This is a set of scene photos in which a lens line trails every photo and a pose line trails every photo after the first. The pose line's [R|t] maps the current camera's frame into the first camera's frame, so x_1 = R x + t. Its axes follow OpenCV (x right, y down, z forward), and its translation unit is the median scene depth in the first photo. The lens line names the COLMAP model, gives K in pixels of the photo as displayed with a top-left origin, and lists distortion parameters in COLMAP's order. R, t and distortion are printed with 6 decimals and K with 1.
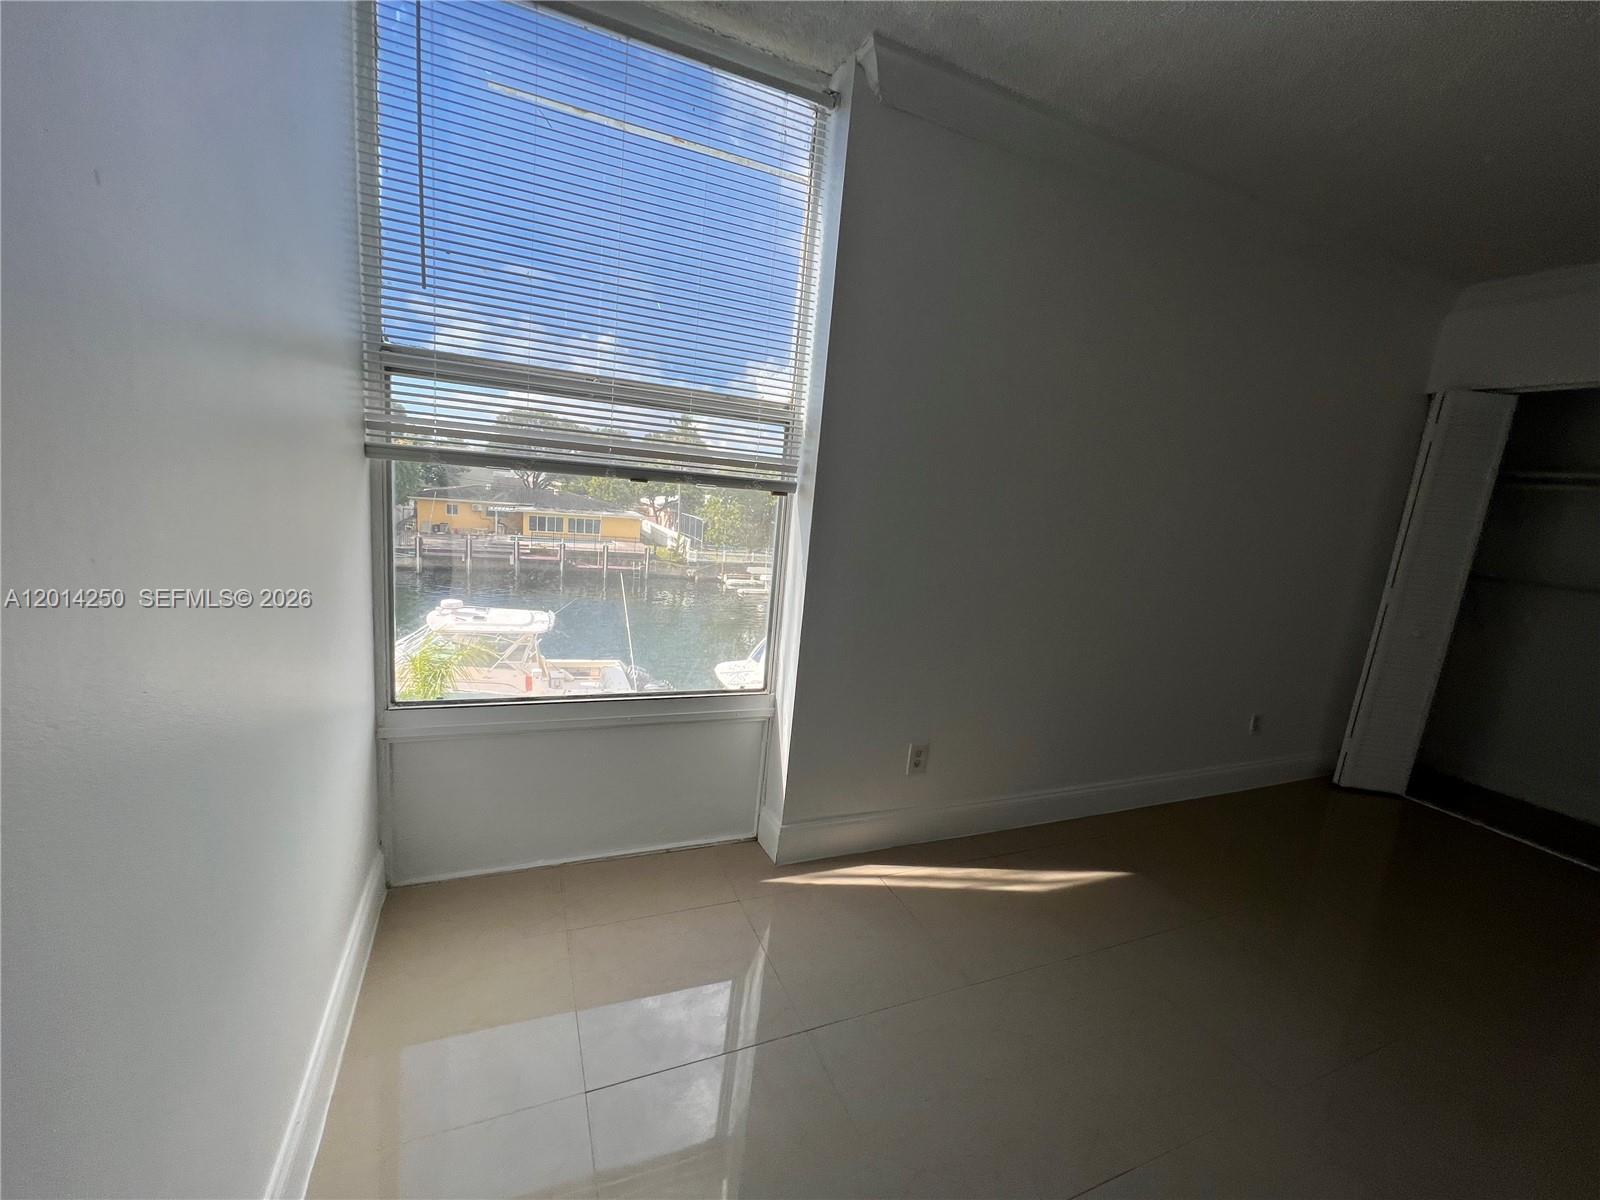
lens RADIAL K [[641.9, 0, 790.8], [0, 641.9, 599.2], [0, 0, 1]] dist [-0.001285, 0.000619]
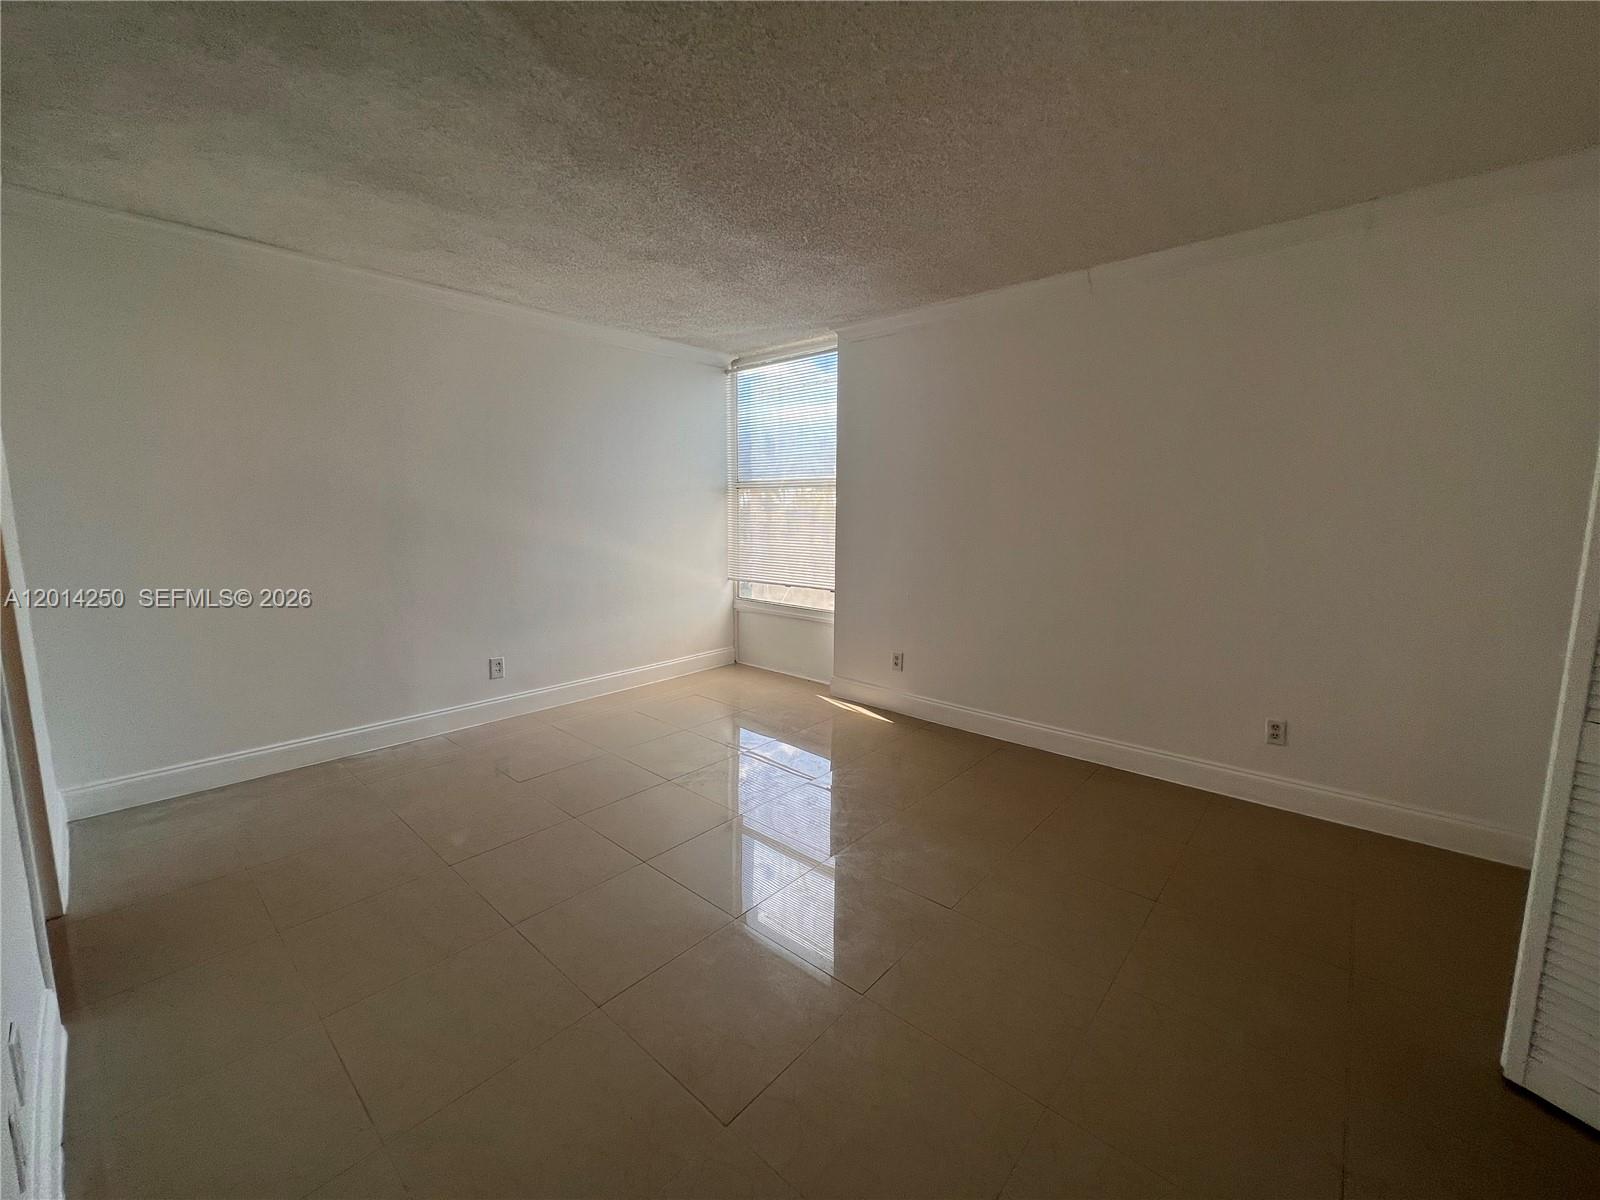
lens RADIAL K [[641.9, 0, 790.8], [0, 641.9, 599.2], [0, 0, 1]] dist [-0.001285, 0.000619]
pose [[0.422177, 0.038262, -0.905706, 1.783996], [-0.126049, 0.991881, -0.016853, 0.155693], [0.897707, 0.121278, 0.423572, -0.036731]]
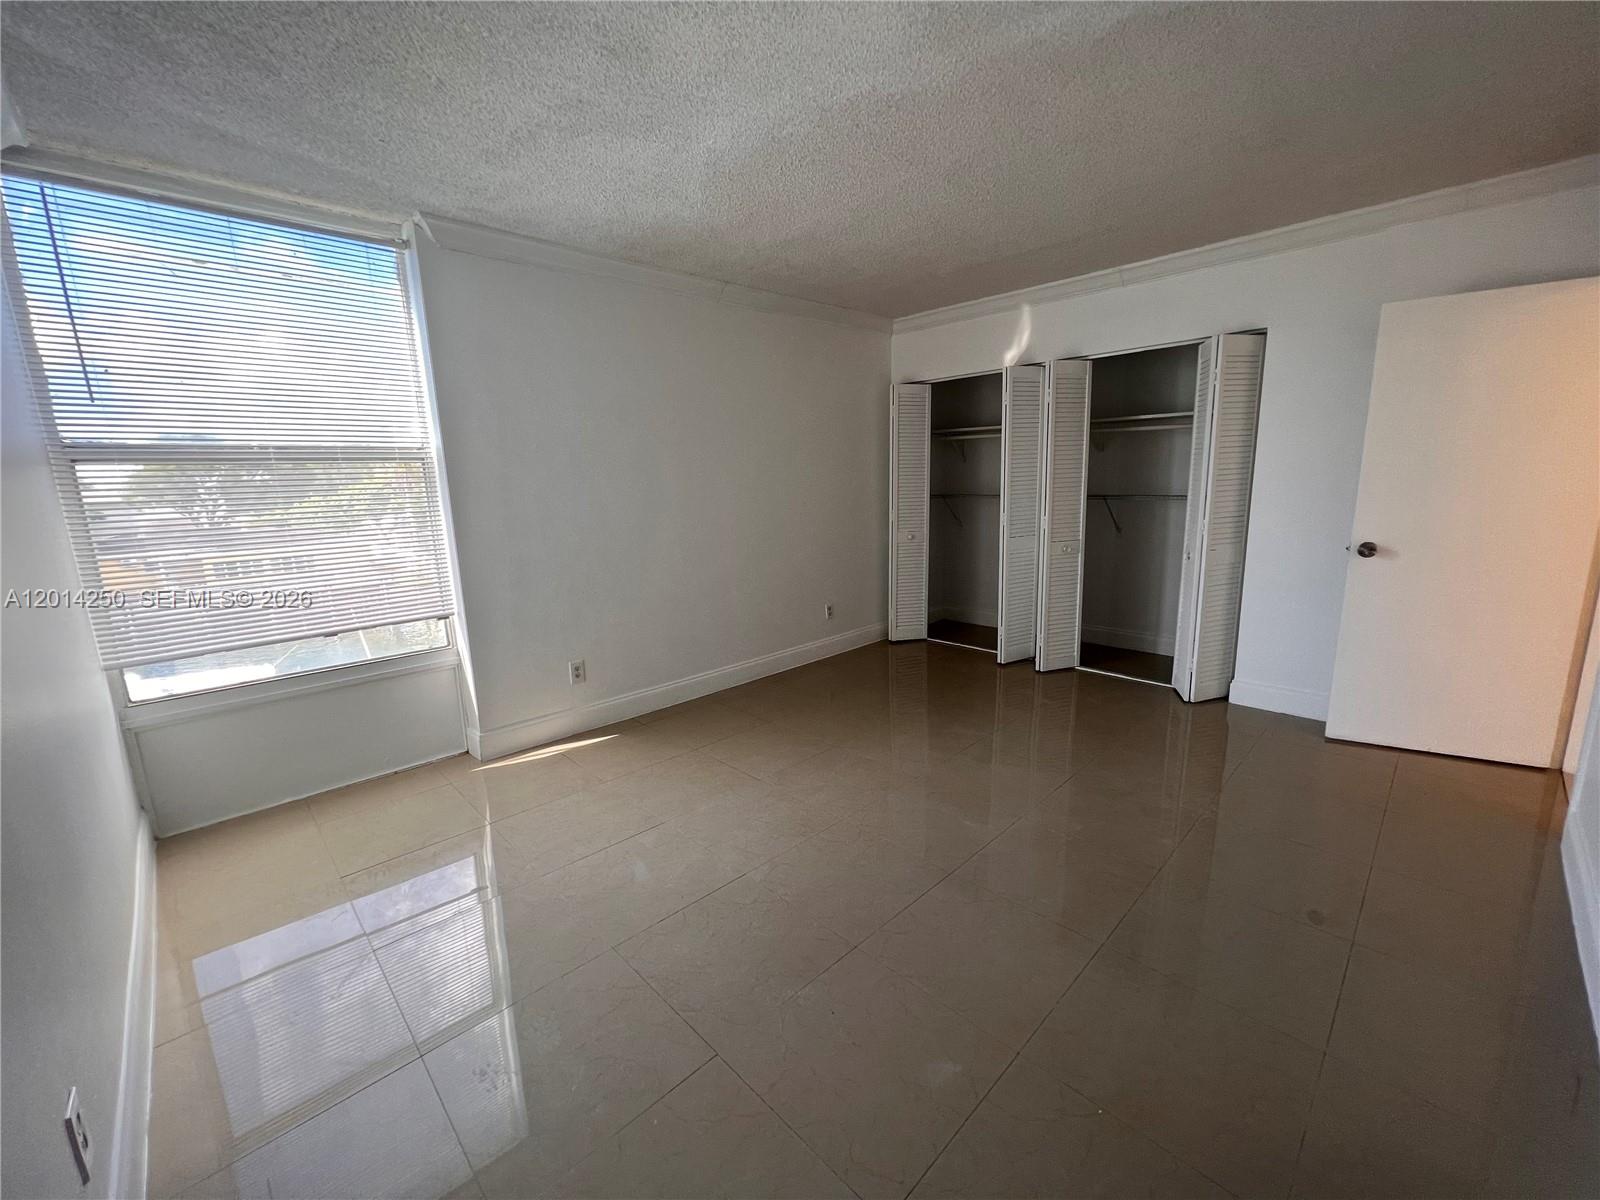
lens RADIAL K [[649.9, 0, 798.8], [0, 649.9, 602.0], [0, 0, 1]] dist [0.002386, 0.000488]
pose [[0.928489, -0.186096, 0.321367, 0.234681], [0.176851, 0.982527, 0.058003, 0.099079], [-0.326546, 0.002979, 0.945177, -0.621463]]
